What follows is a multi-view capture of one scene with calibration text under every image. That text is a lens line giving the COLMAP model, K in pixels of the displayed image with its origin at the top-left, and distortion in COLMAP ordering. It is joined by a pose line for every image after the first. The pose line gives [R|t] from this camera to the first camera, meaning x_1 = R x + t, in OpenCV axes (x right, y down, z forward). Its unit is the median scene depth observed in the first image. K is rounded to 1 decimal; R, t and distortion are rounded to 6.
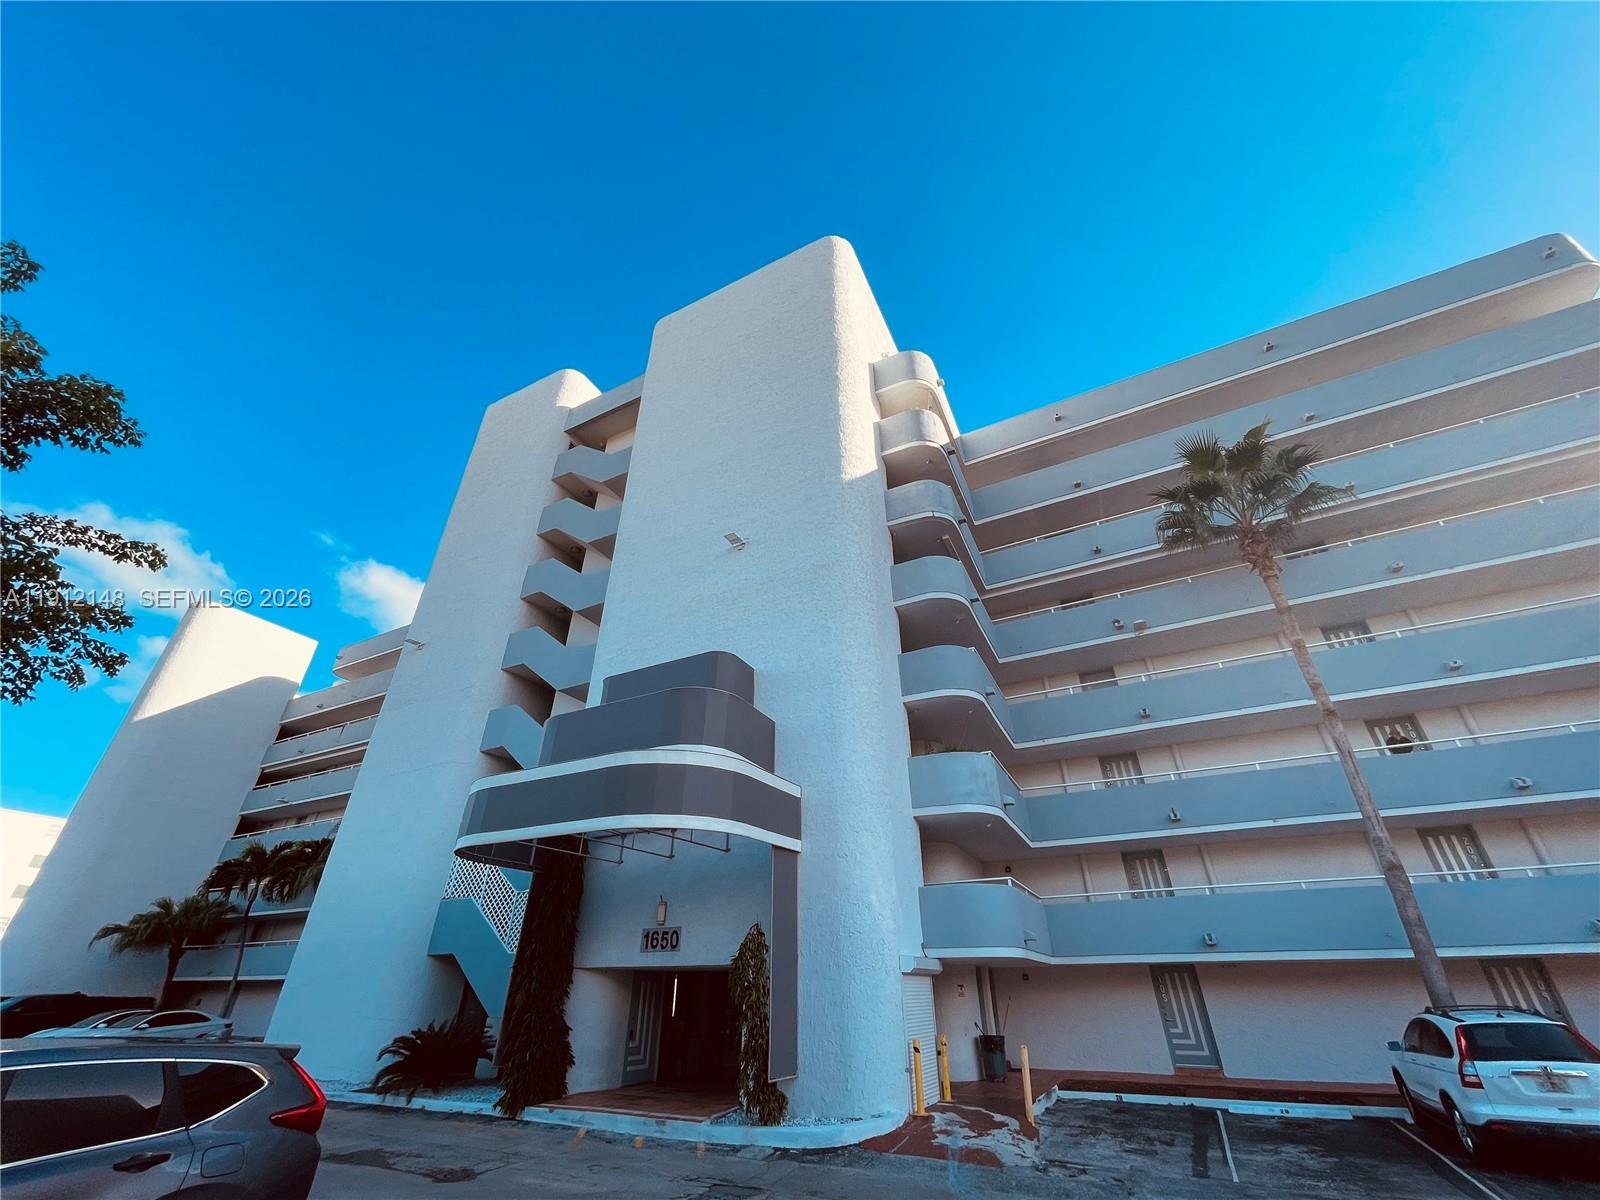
lens RADIAL K [[641.1, 0, 800.0], [0, 641.1, 600.0], [0, 0, 1]] dist [-0.000071, -0.000012]
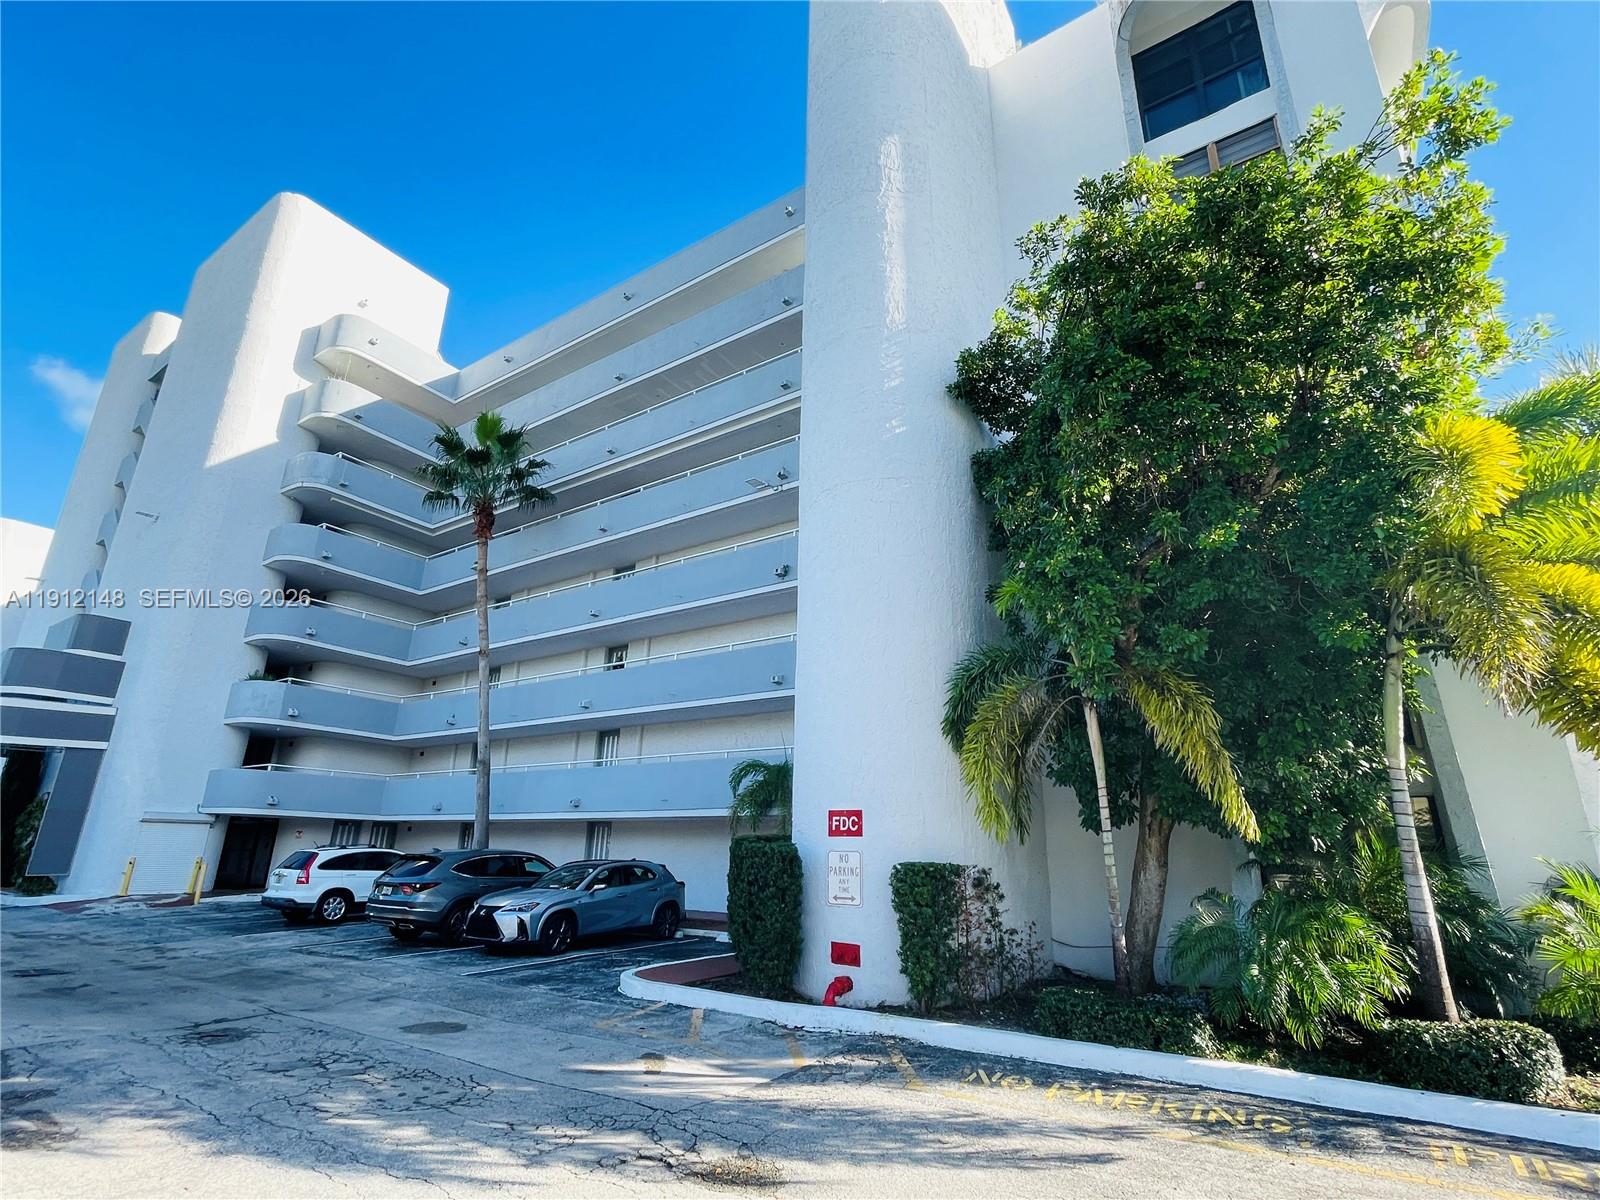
lens RADIAL K [[767.3, 0, 800.0], [0, 767.3, 600.0], [0, 0, 1]] dist [0.000429, 0.000117]
pose [[0.992767, -0.024316, -0.117569, 1.418193], [0.051225, 0.971454, 0.231630, -0.226144], [0.108580, -0.235977, 0.965673, -0.390513]]
